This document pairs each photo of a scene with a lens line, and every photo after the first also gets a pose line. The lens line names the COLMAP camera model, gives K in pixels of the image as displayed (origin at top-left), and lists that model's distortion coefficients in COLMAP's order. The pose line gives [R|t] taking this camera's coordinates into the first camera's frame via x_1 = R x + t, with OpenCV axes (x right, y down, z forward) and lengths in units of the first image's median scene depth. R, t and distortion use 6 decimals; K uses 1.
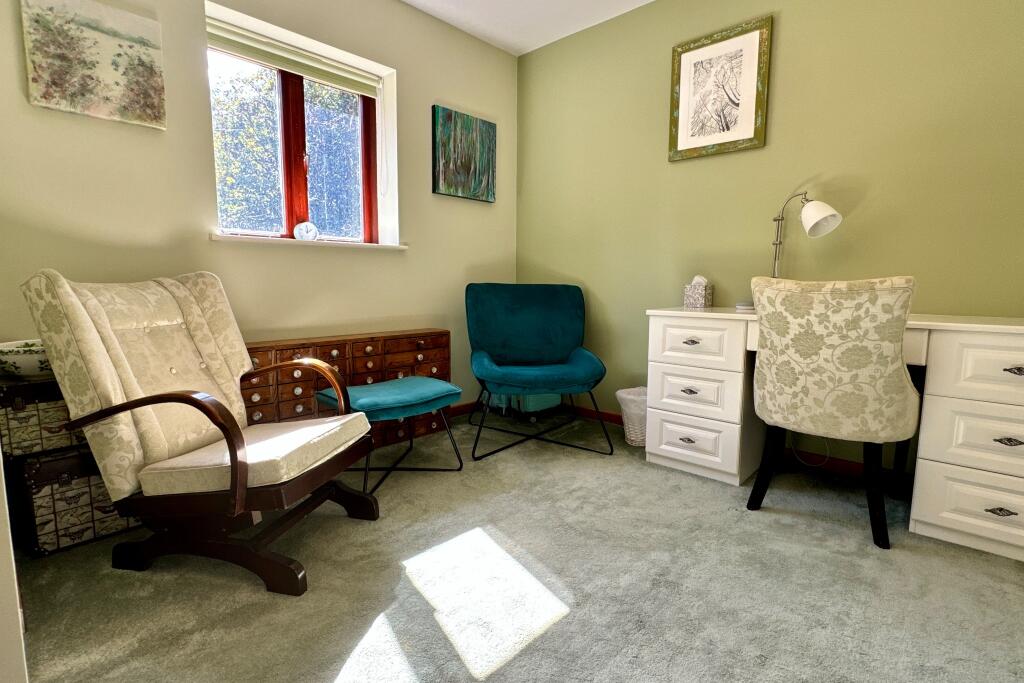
lens RADIAL K [[508.2, 0, 512.0], [0, 508.2, 341.5], [0, 0, 1]] dist [-0.000539, -0.000061]
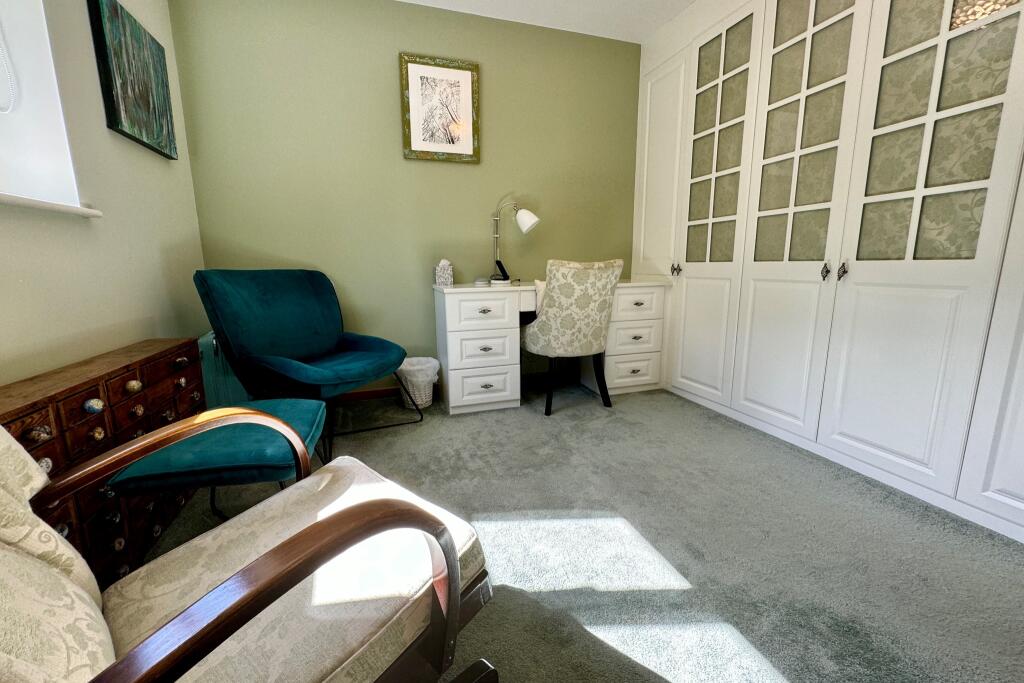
lens RADIAL K [[413.3, 0, 512.0], [0, 413.3, 341.5], [0, 0, 1]] dist [-0.001099, -0.000139]
pose [[0.477793, -0.171001, 0.861668, -0.548256], [0.116243, 0.984553, 0.130931, -0.053961], [-0.870747, 0.037605, 0.490290, 0.438397]]
